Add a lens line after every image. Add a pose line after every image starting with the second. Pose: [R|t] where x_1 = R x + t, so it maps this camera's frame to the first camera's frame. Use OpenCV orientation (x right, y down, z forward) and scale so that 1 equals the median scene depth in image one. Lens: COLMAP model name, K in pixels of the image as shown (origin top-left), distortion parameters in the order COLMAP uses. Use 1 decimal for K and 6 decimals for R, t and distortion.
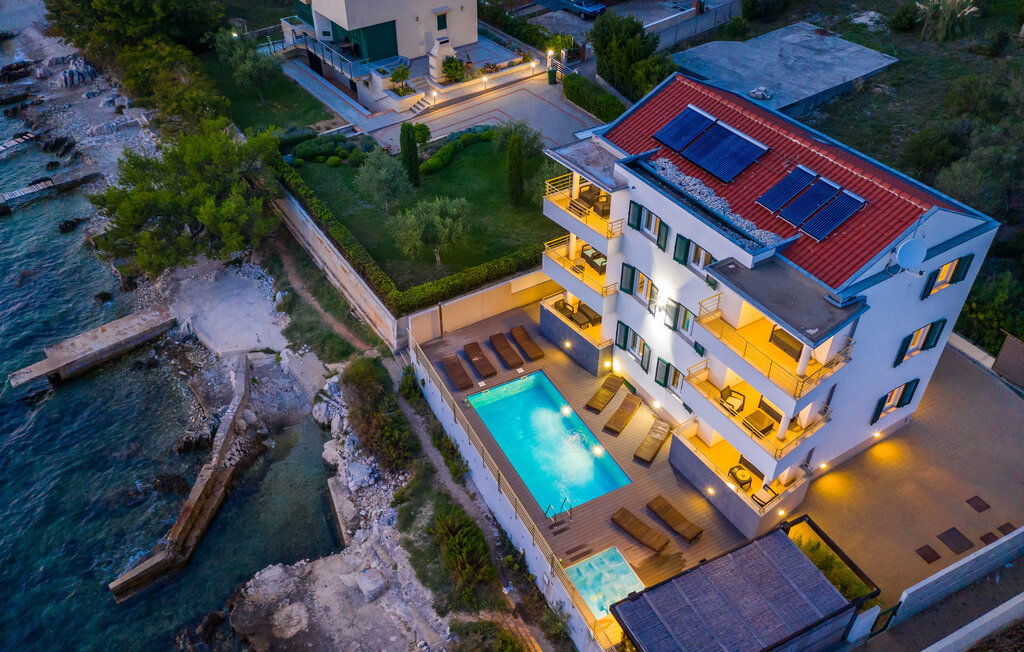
lens RADIAL K [[813.5, 0, 512.0], [0, 813.5, 326.0], [0, 0, 1]] dist [0.014851, 0.003913]
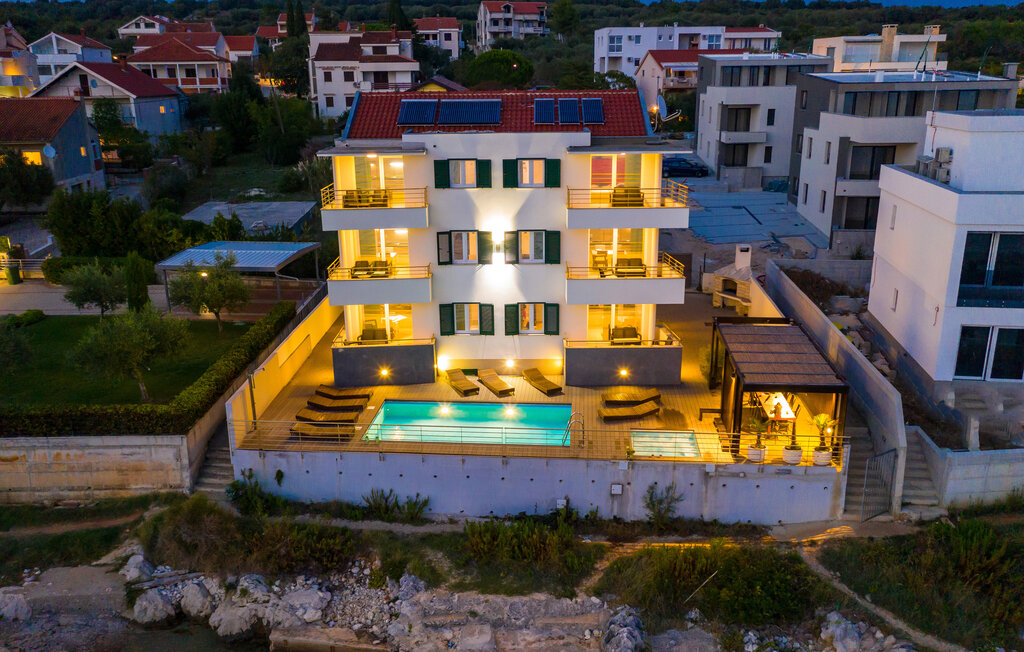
lens RADIAL K [[813.5, 0, 512.0], [0, 813.5, 326.0], [0, 0, 1]] dist [0.014851, 0.003913]
pose [[0.540692, -0.258493, 0.800521, -0.574866], [0.547247, 0.830813, -0.101350, 0.152639], [-0.638885, 0.492881, 0.590673, 0.365009]]
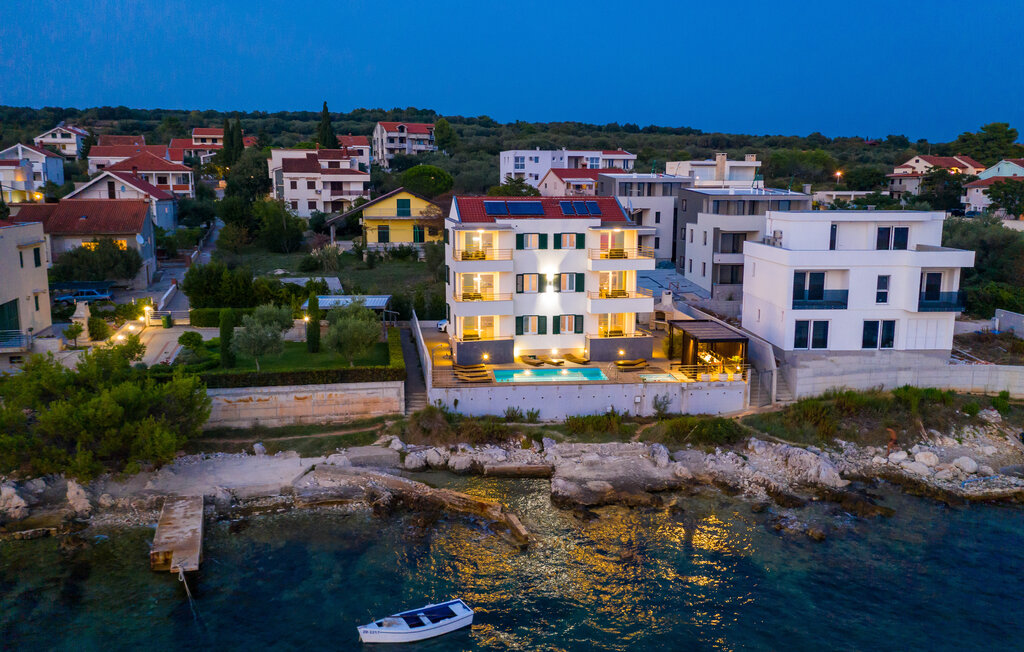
lens RADIAL K [[813.5, 0, 512.0], [0, 813.5, 326.0], [0, 0, 1]] dist [0.014851, 0.003913]
pose [[0.377949, -0.163419, 0.911290, -1.323318], [0.590487, 0.800662, -0.101319, 0.165000], [-0.713078, 0.576398, 0.399106, 0.332379]]
